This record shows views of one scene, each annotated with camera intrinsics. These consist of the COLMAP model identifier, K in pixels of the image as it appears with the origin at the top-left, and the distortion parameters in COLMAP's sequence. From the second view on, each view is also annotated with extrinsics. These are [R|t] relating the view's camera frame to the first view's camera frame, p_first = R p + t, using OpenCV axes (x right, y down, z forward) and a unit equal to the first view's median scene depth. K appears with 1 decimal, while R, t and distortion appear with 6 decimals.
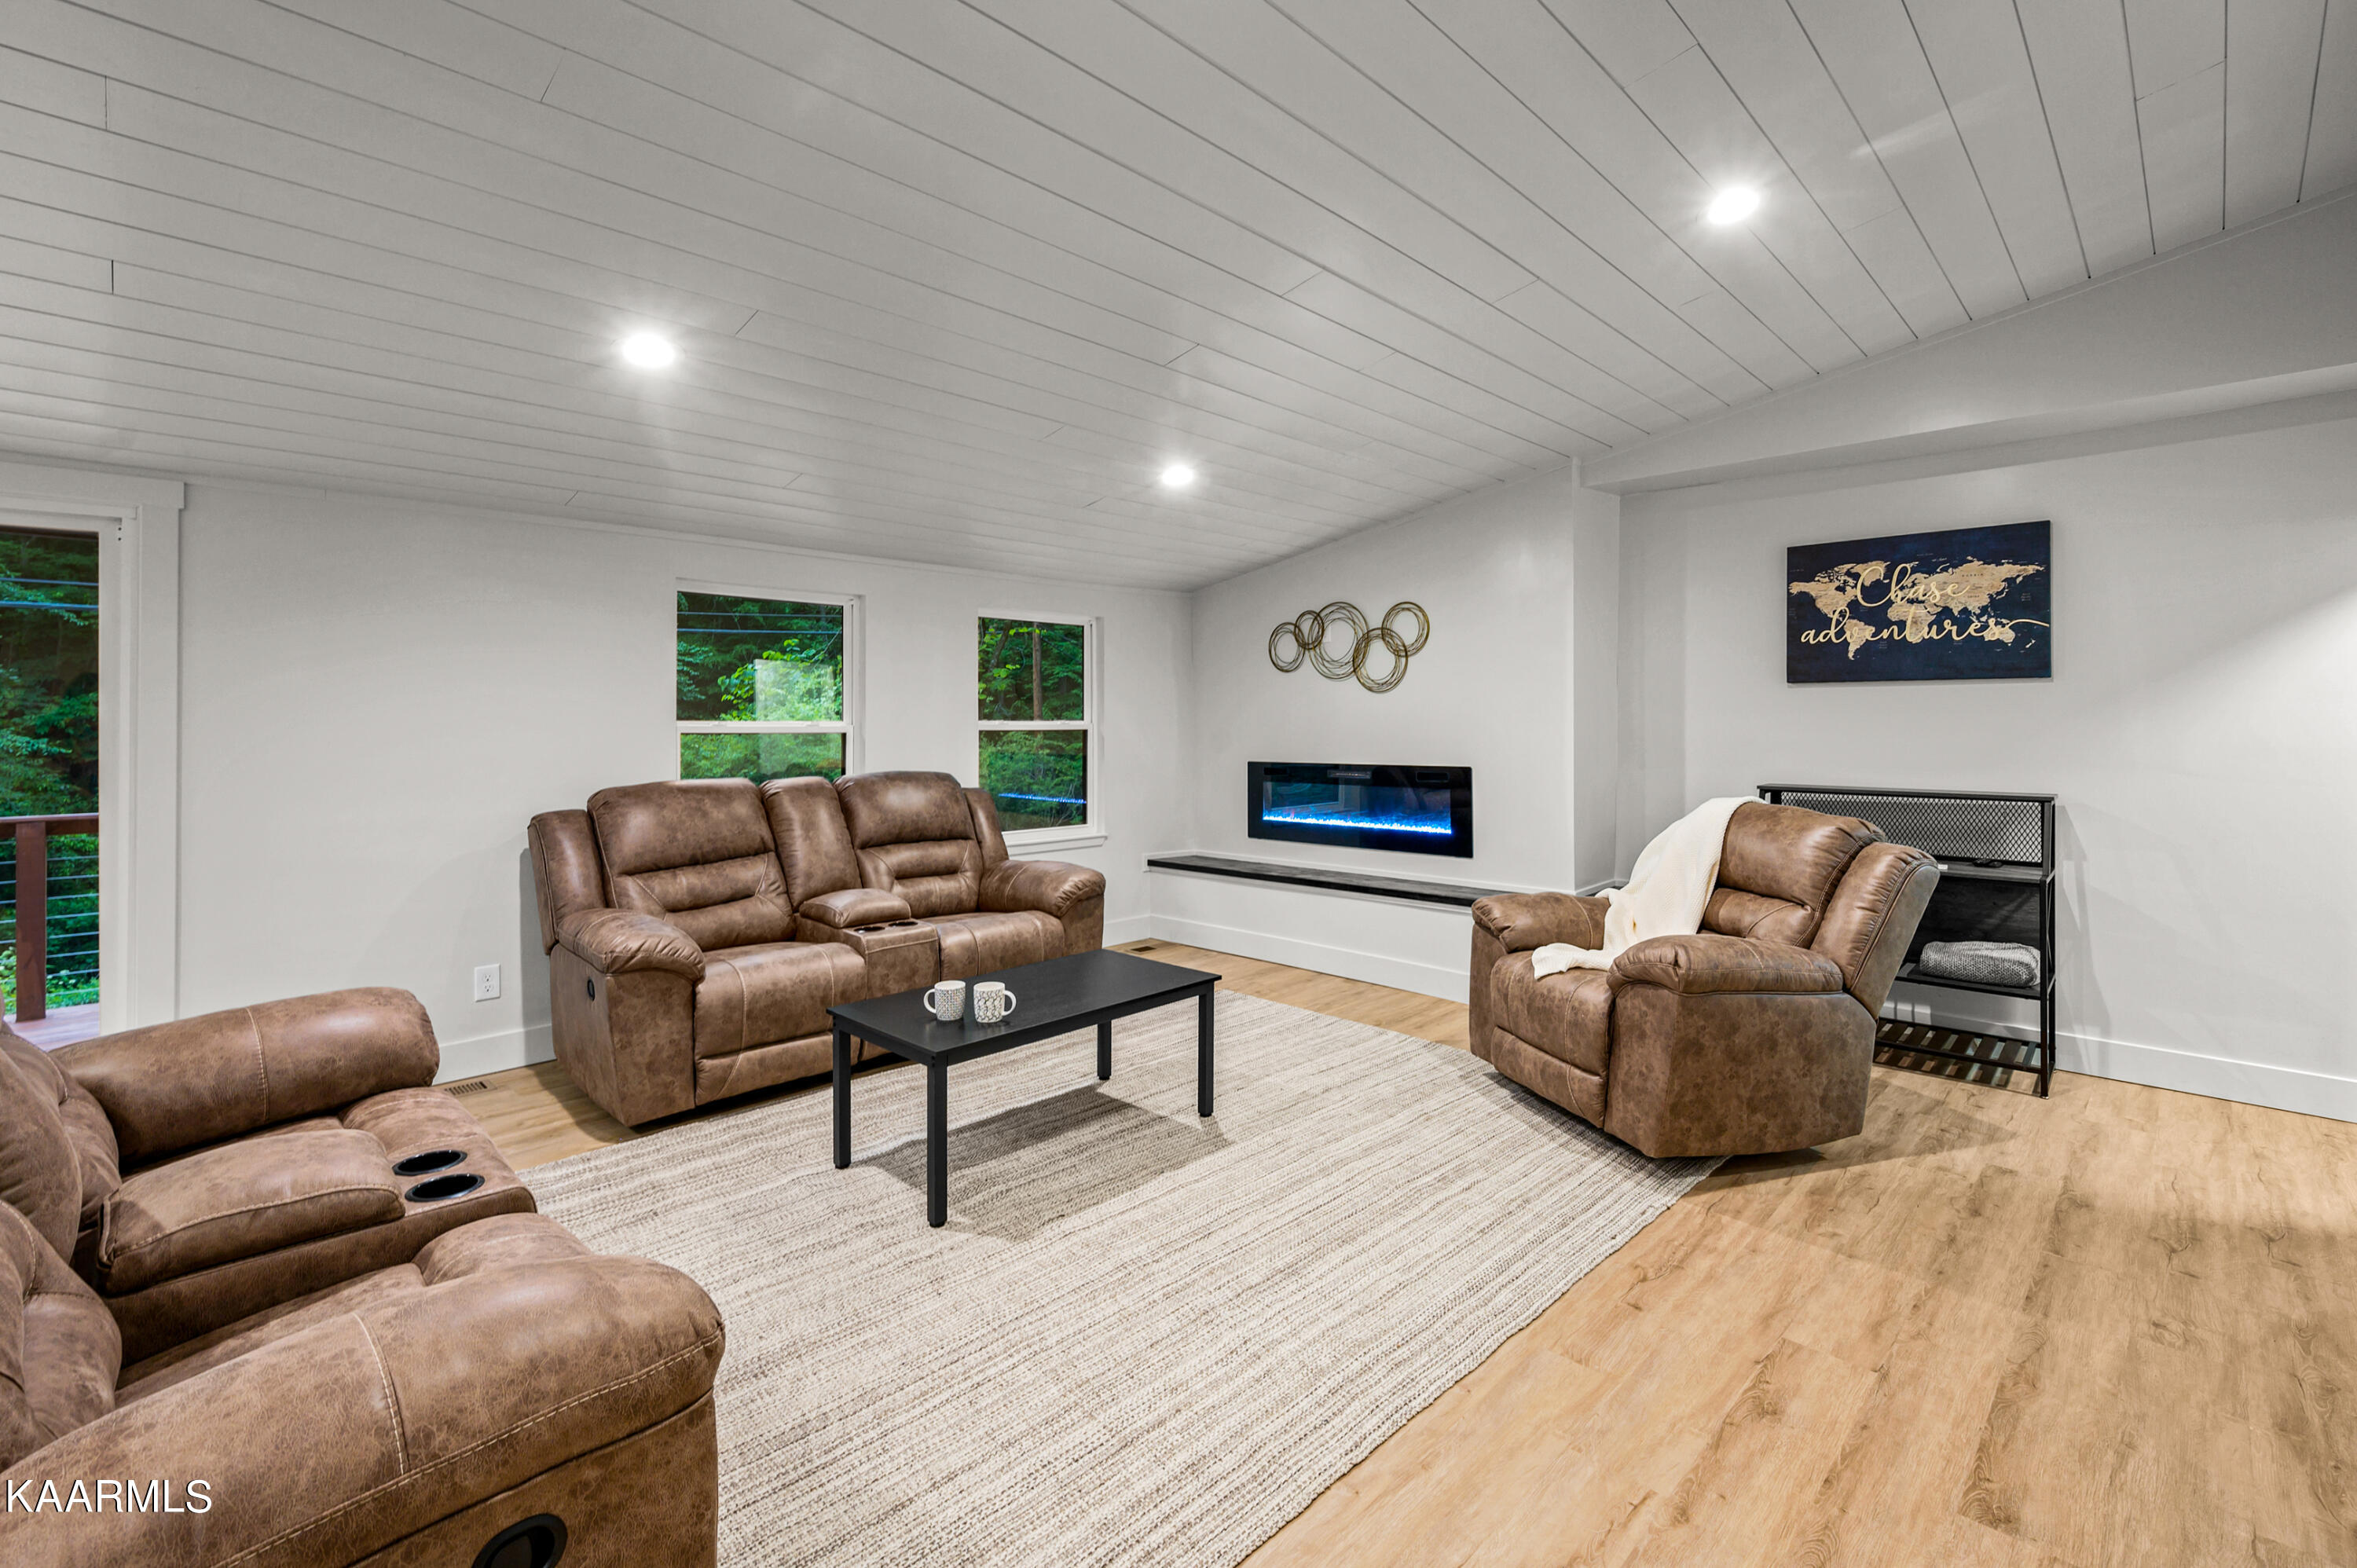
lens RADIAL K [[1045.5, 0, 1194.9], [0, 1045.5, 716.9], [0, 0, 1]] dist [0.000419, -0.000272]
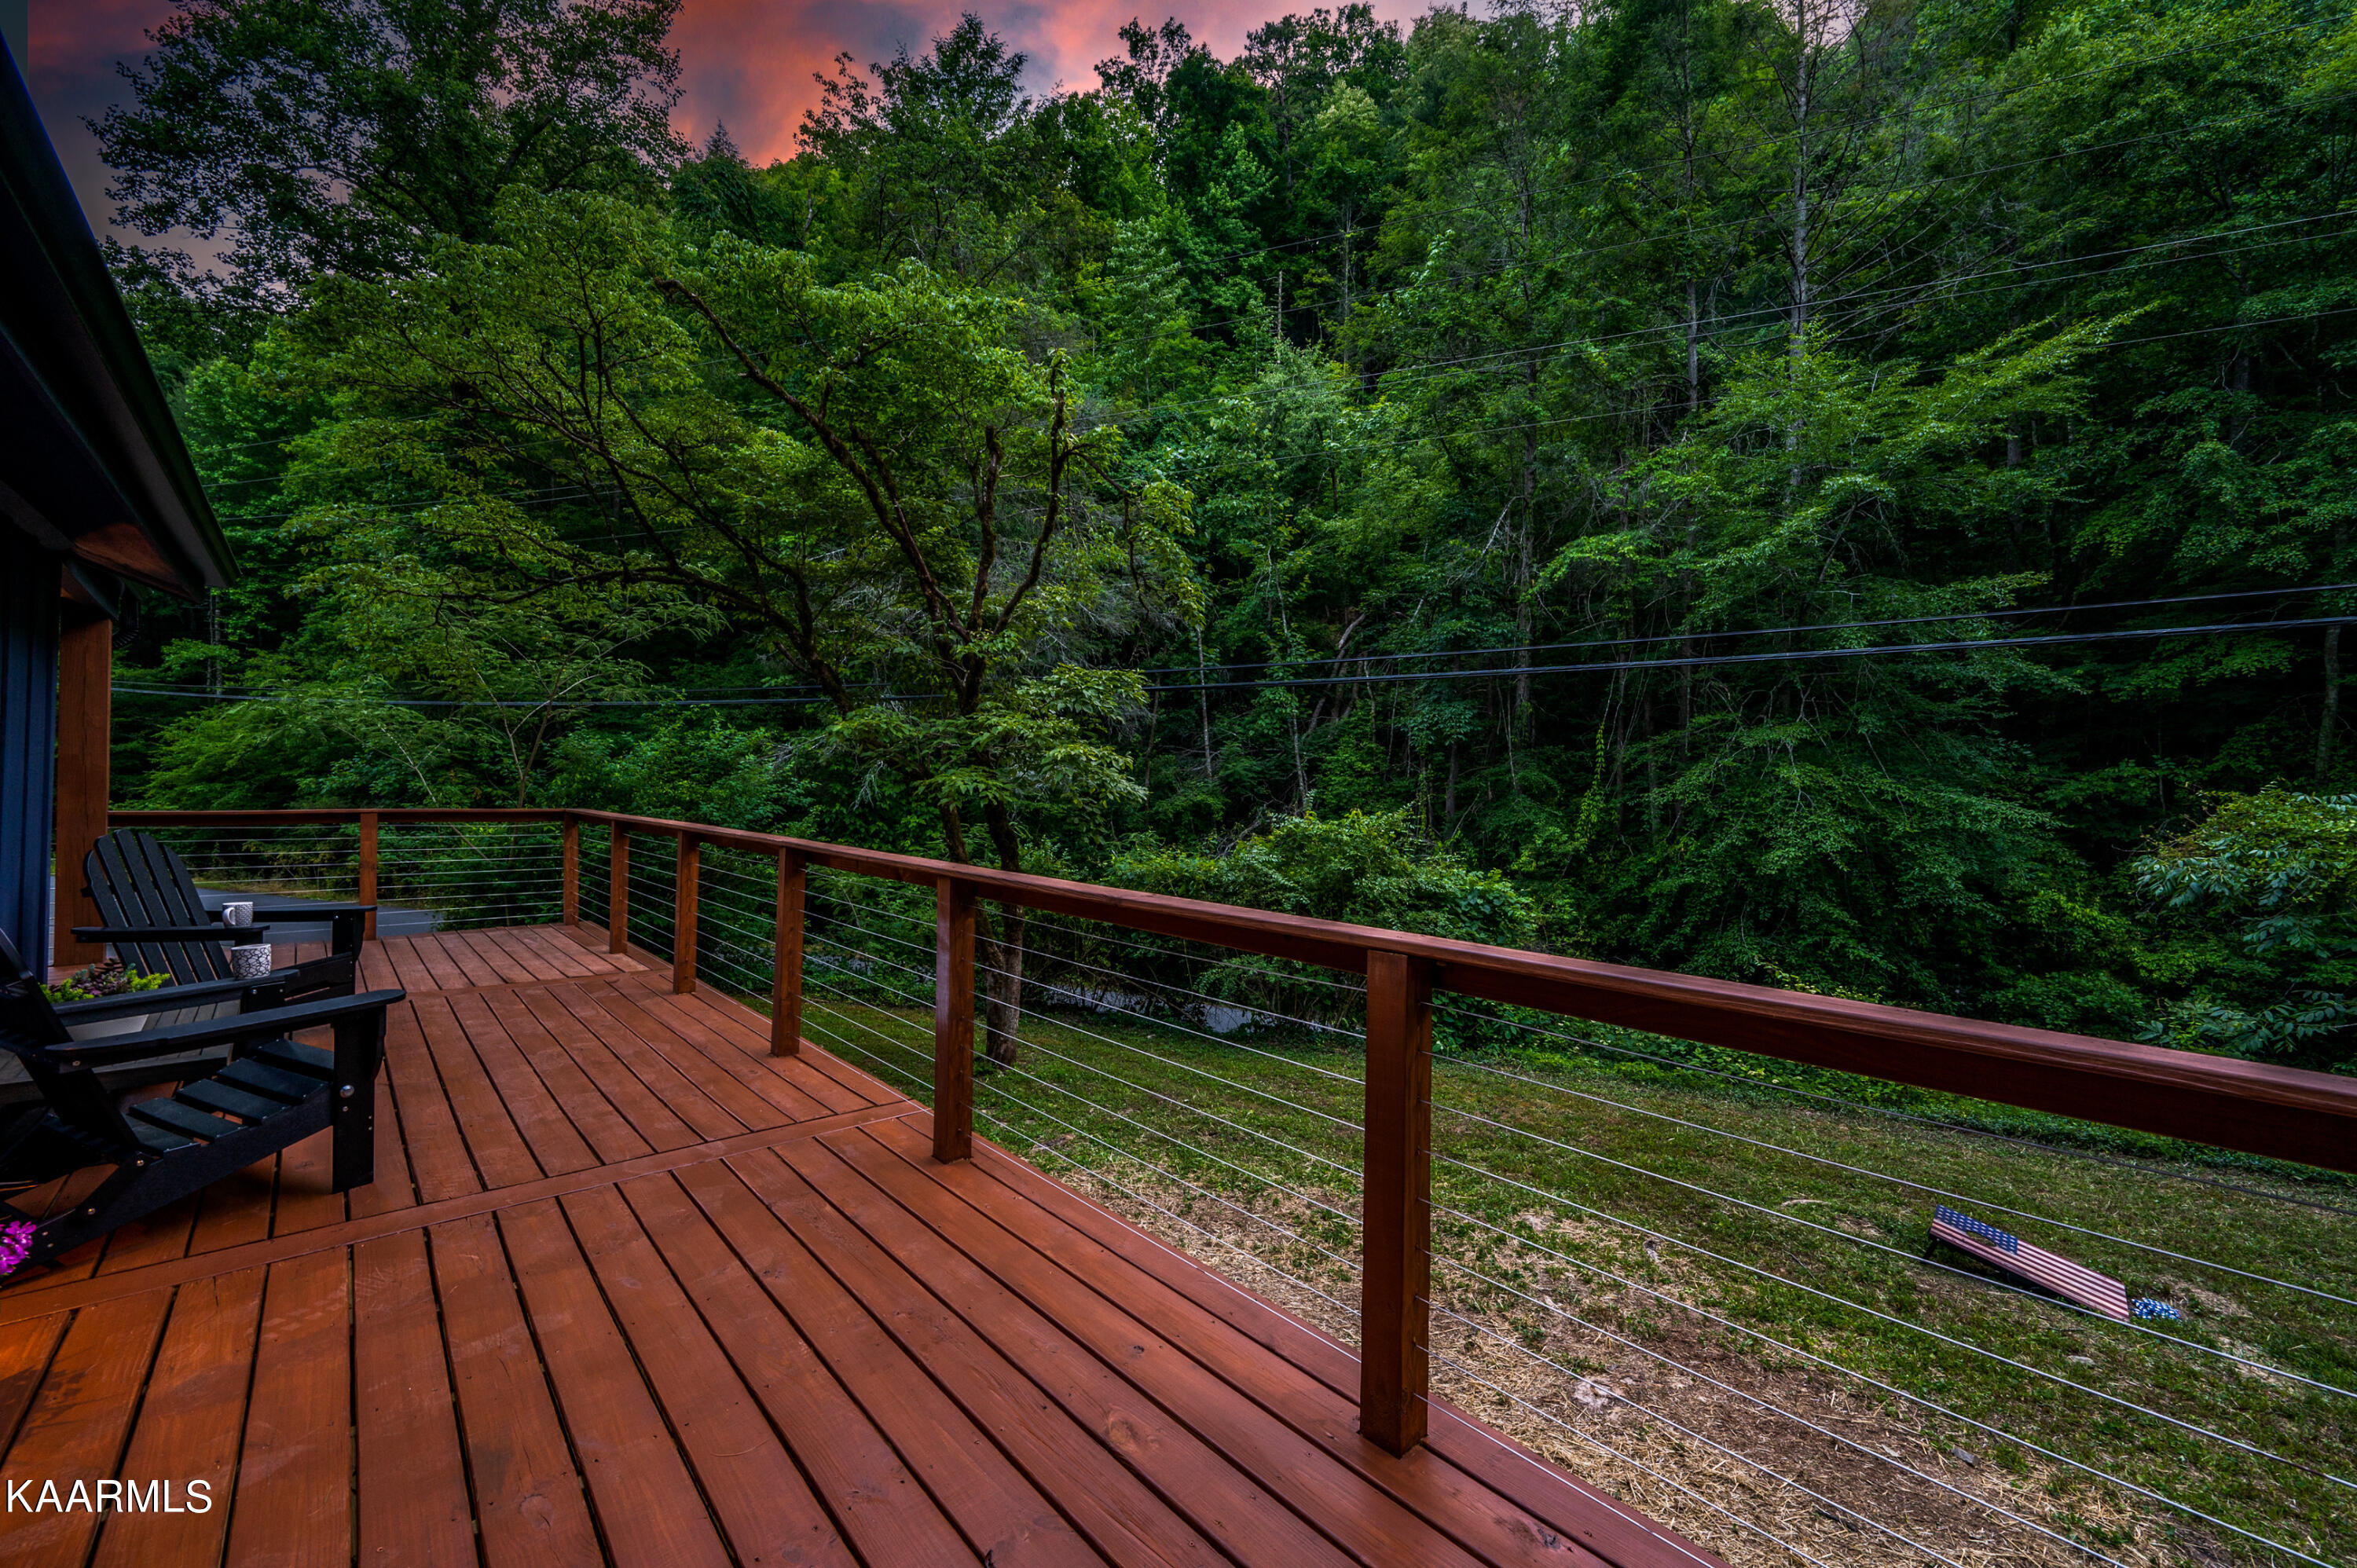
lens RADIAL K [[927.9, 0, 1178.5], [0, 927.9, 785.0], [0, 0, 1]] dist [0.000246, 0.000148]
pose [[-0.052981, -0.000893, -0.998595, -0.898167], [-0.016553, 0.999863, -0.000016, 0.046449], [0.998458, 0.016529, -0.052989, 1.121706]]
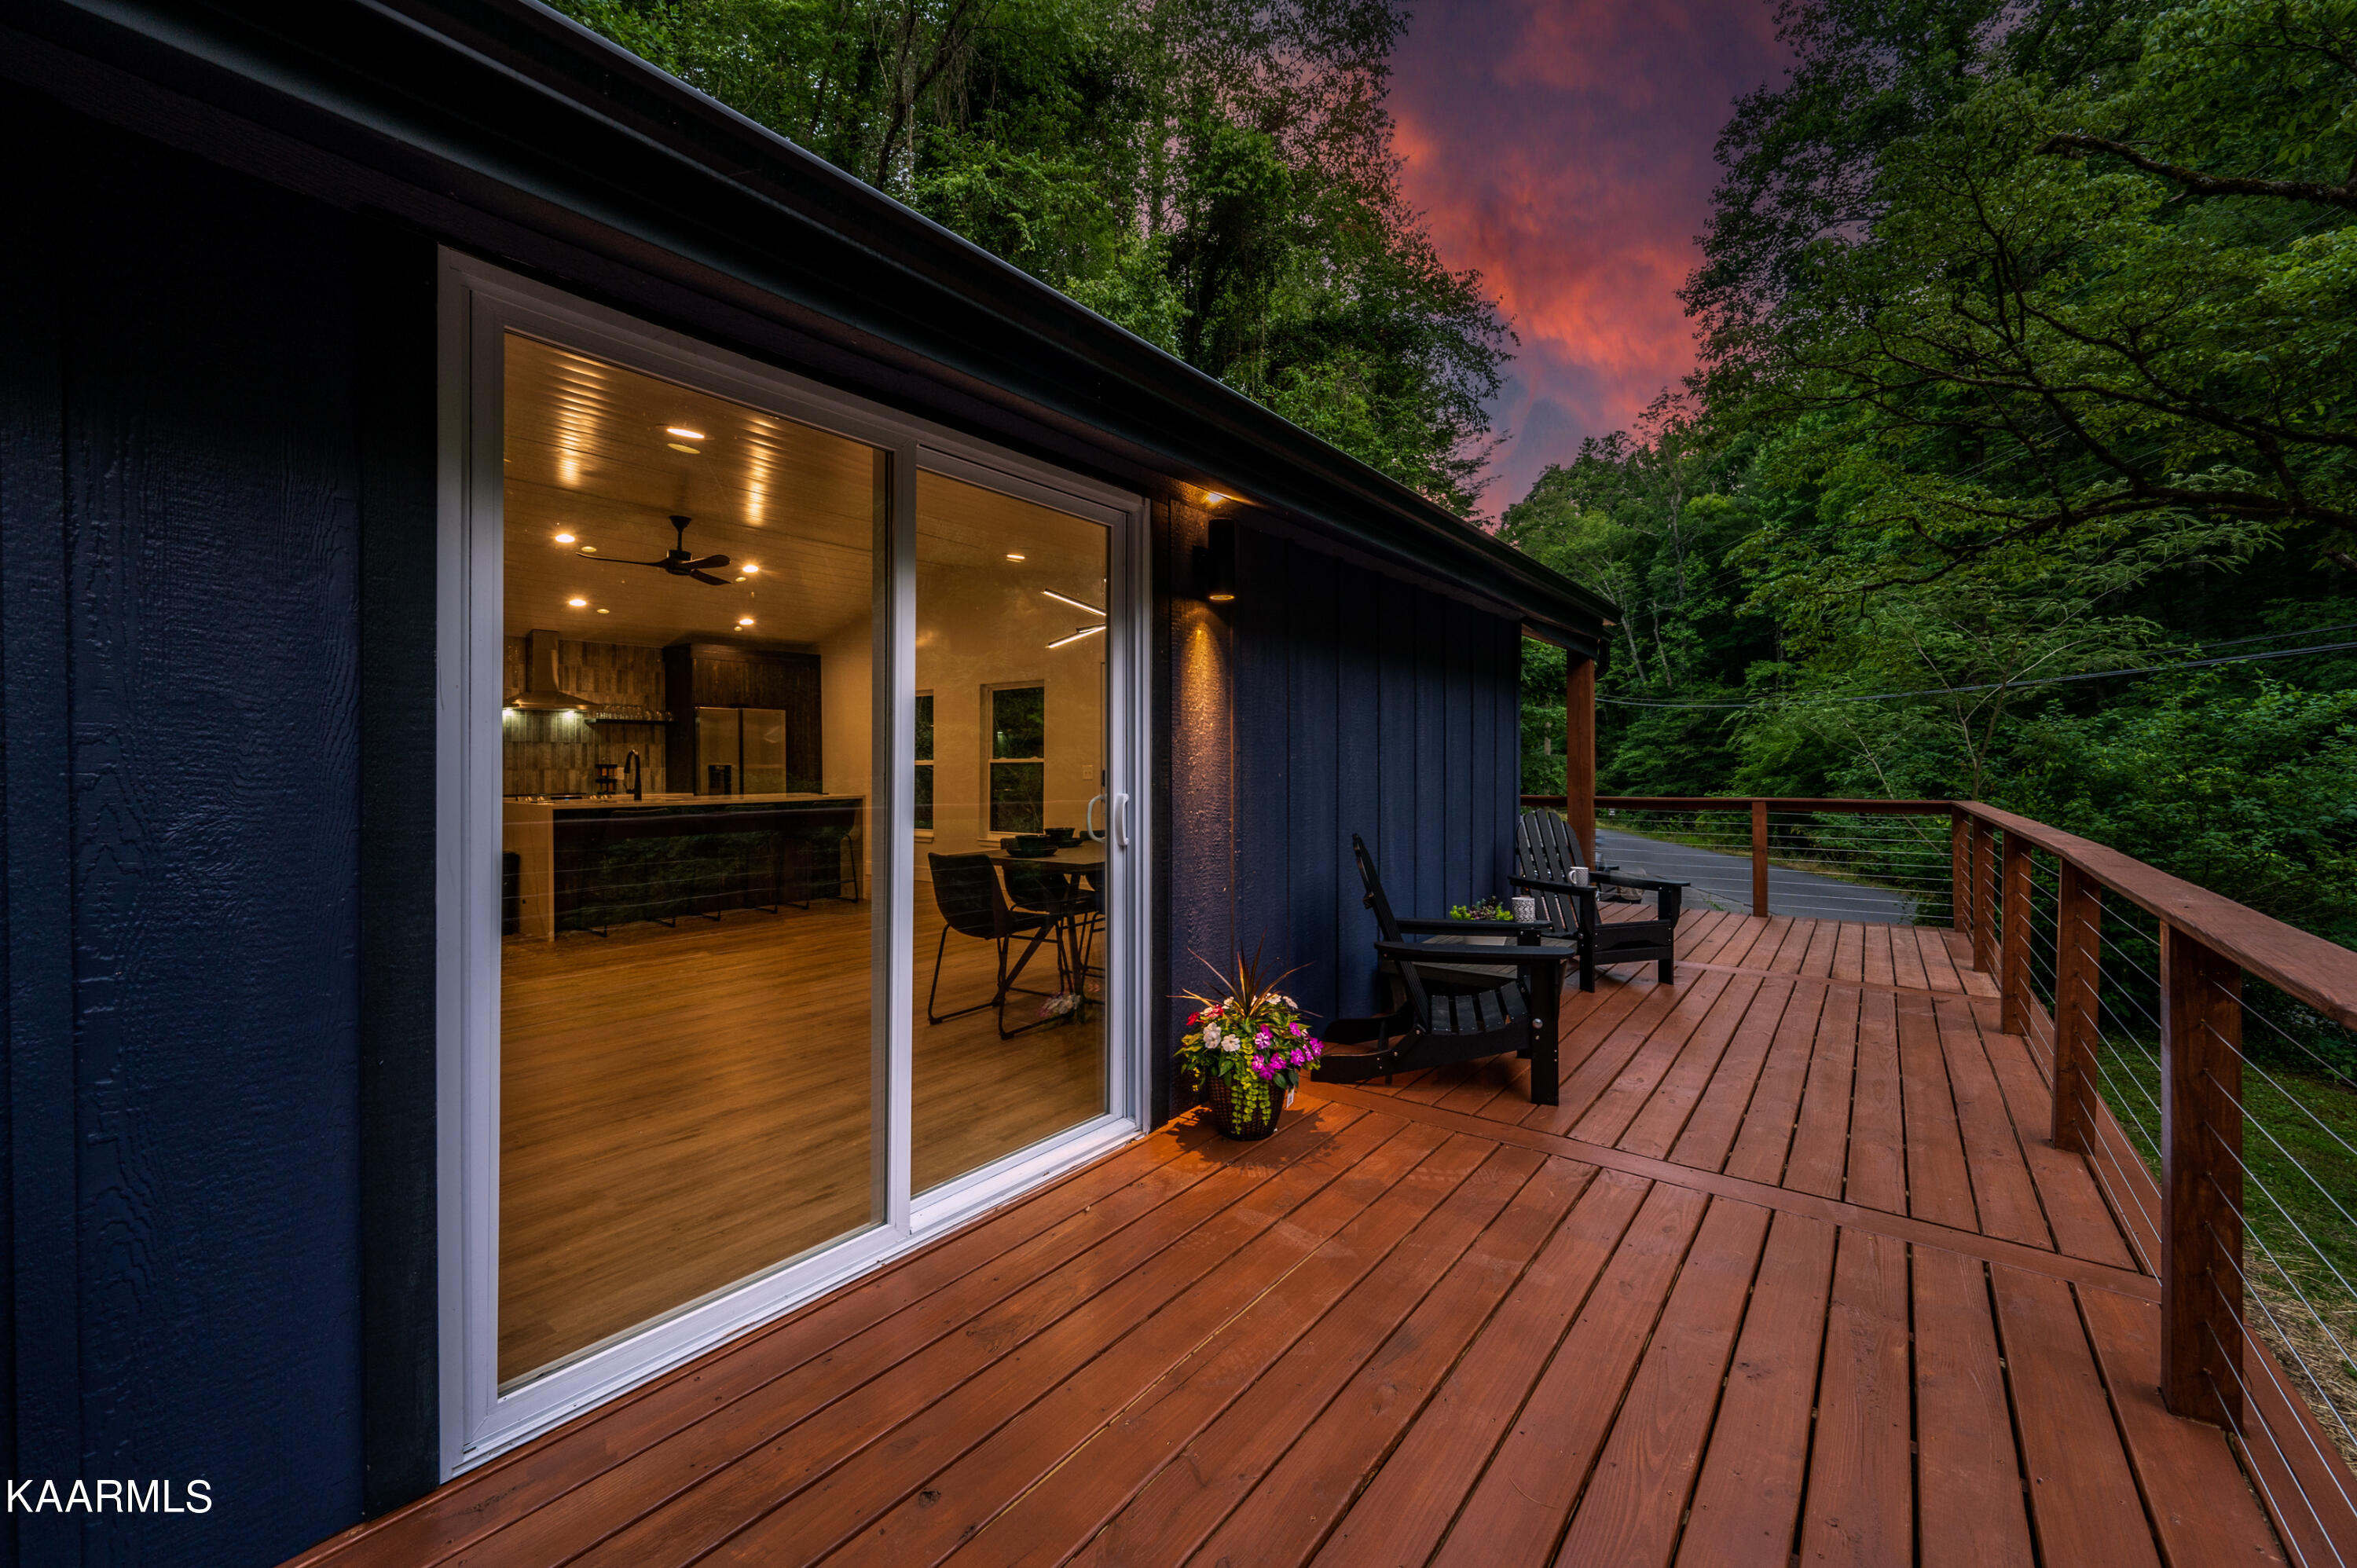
lens RADIAL K [[935.6, 0, 1190.7], [0, 935.6, 769.1], [0, 0, 1]] dist [-0.002115, 0.000073]
pose [[-0.991858, 0.006487, -0.127181, -1.123553], [0.006482, 0.999979, 0.000453, 0.048275], [0.127181, -0.000375, -0.991879, 1.277558]]
